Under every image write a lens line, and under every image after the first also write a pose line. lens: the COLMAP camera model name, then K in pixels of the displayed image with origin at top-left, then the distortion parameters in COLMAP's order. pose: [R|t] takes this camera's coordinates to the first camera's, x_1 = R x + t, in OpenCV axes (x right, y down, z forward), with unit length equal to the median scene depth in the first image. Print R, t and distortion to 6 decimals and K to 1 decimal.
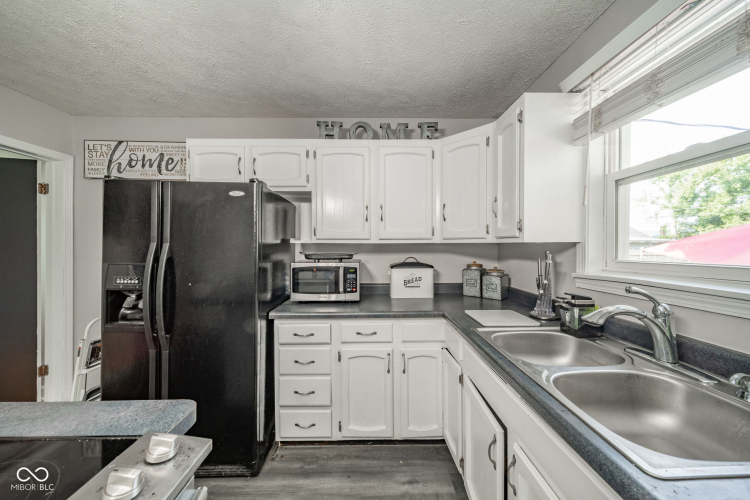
lens RADIAL K [[277.7, 0, 376.2], [0, 277.7, 247.6], [0, 0, 1]] dist [-0.000820, -0.000170]
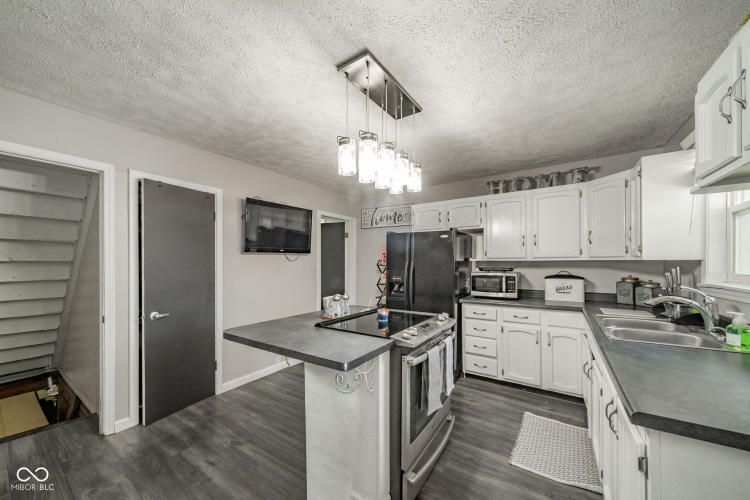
lens RADIAL K [[277.7, 0, 360.6], [0, 277.7, 262.4], [0, 0, 1]] dist [-0.000820, -0.000170]
pose [[0.807205, -0.001709, -0.590269, 0.144221], [-0.000845, 0.999991, -0.004051, -0.000231], [0.590271, 0.003769, 0.807196, -0.740392]]
